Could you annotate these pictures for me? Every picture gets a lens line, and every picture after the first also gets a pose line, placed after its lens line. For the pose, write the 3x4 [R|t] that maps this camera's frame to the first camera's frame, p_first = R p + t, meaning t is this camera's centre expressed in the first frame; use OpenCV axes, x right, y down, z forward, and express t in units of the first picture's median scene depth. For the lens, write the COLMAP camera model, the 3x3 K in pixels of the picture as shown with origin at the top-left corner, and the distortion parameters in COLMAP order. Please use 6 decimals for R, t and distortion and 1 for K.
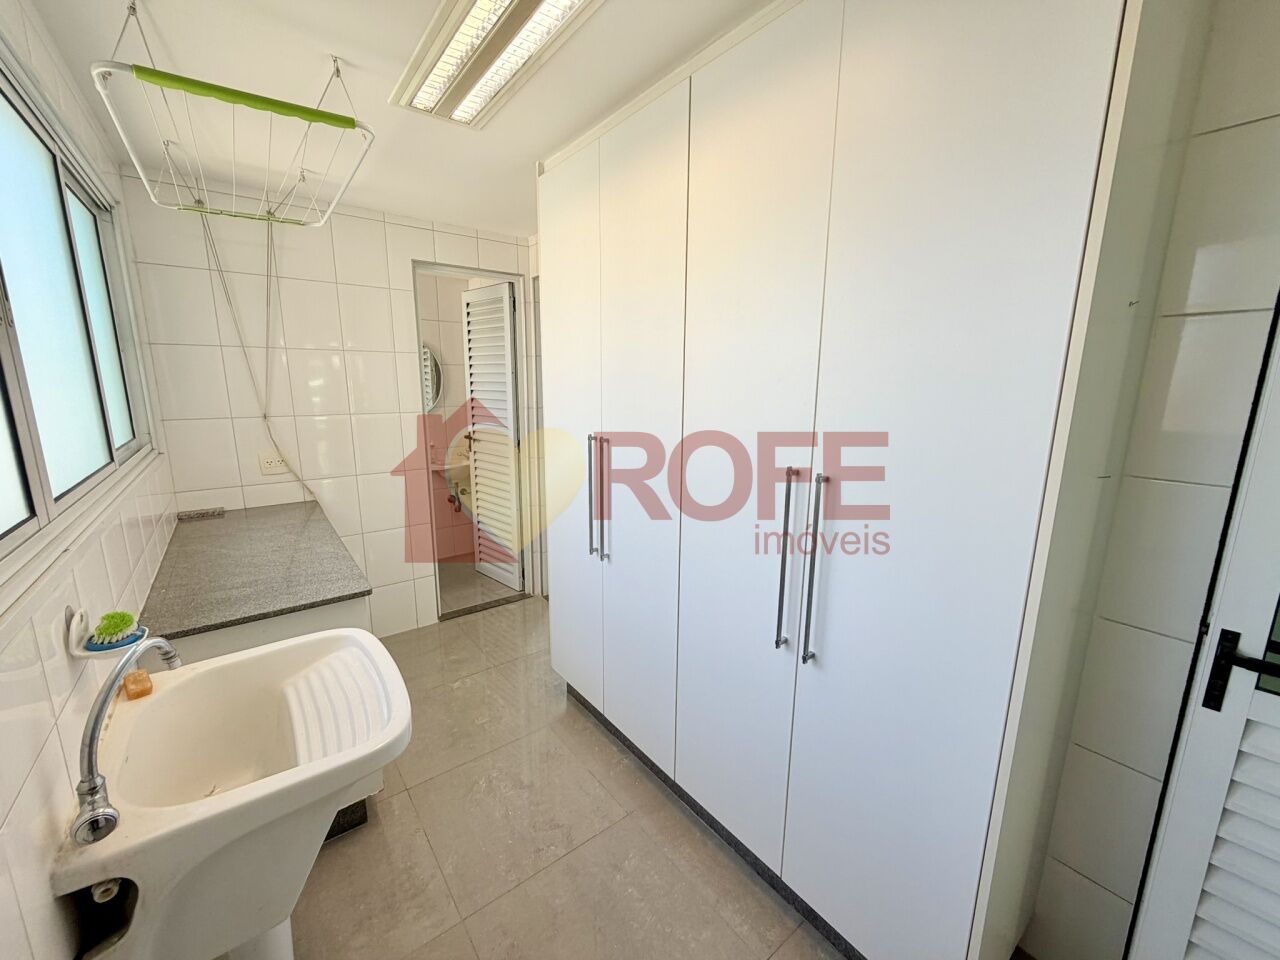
lens RADIAL K [[507.3, 0, 636.4], [0, 507.3, 480.8], [0, 0, 1]] dist [0.000240, -0.000410]
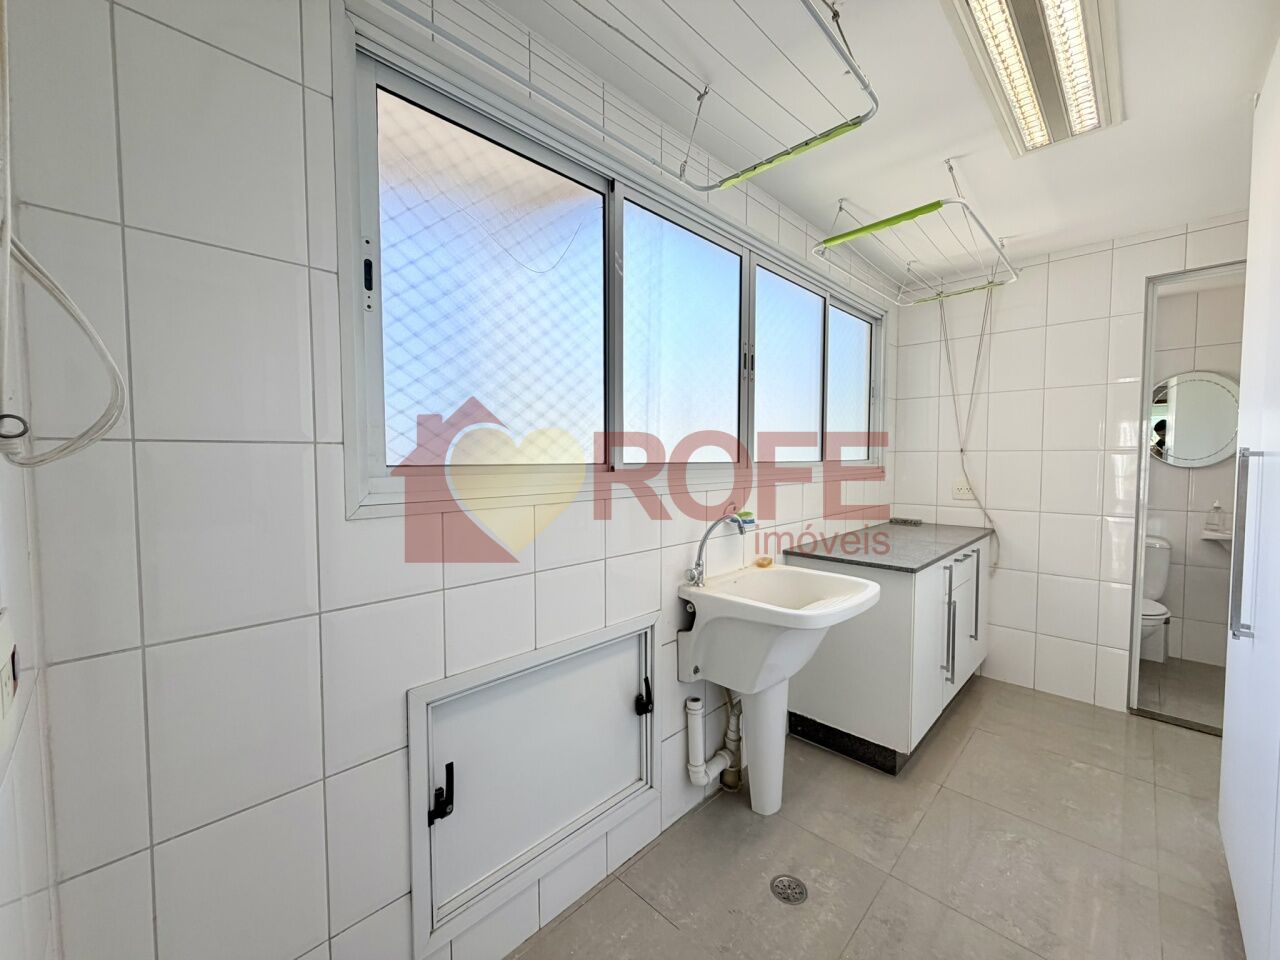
lens RADIAL K [[507.3, 0, 637.9], [0, 507.3, 479.1], [0, 0, 1]] dist [0.000240, -0.000410]
pose [[0.134820, 0.035450, -0.990236, 0.369454], [-0.191432, 0.981464, 0.009073, 0.077746], [0.972202, 0.188339, 0.139108, 0.099692]]
